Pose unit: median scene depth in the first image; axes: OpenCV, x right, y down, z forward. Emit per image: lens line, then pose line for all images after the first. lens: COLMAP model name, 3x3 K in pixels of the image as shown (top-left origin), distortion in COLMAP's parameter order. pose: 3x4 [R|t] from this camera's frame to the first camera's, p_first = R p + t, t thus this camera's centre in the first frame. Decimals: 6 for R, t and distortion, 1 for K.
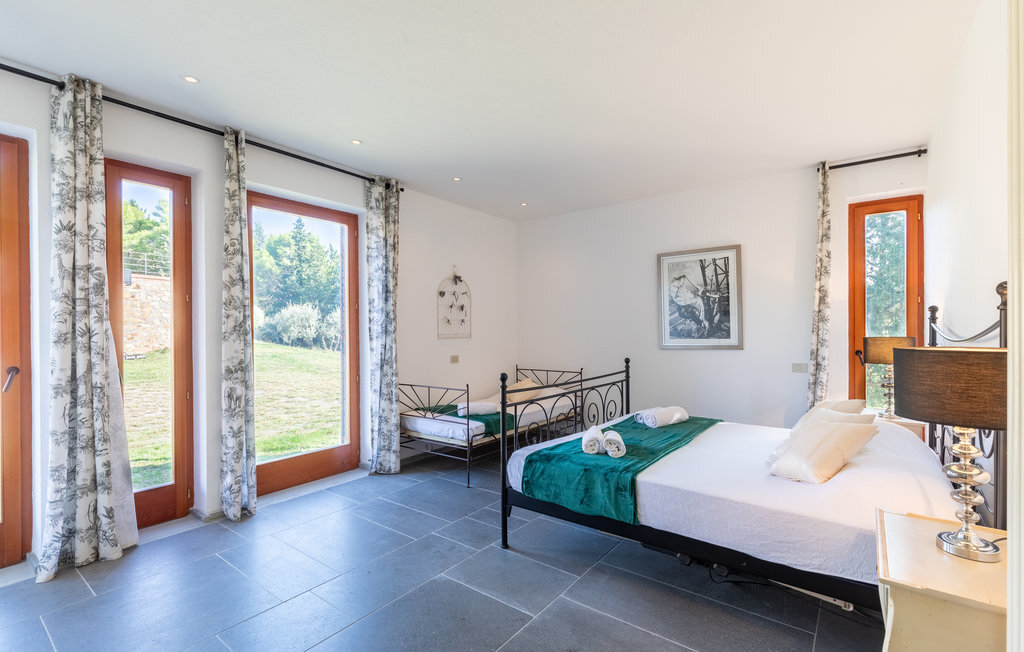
lens RADIAL K [[453.9, 0, 512.2], [0, 453.9, 320.1], [0, 0, 1]] dist [0.000029, -0.000160]
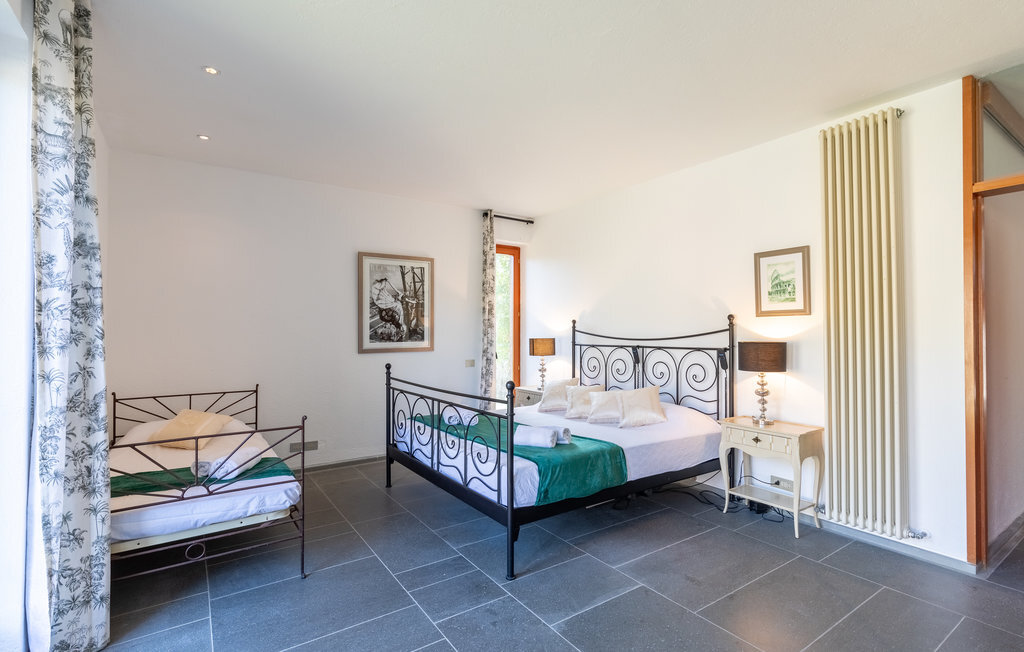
lens RADIAL K [[476.1, 0, 514.6], [0, 476.1, 314.0], [0, 0, 1]] dist [0.014276, -0.000992]
pose [[0.311040, 0.043179, 0.949416, -0.552641], [-0.022844, 0.999018, -0.037951, 0.013137], [-0.950122, -0.009884, 0.311721, 0.425738]]
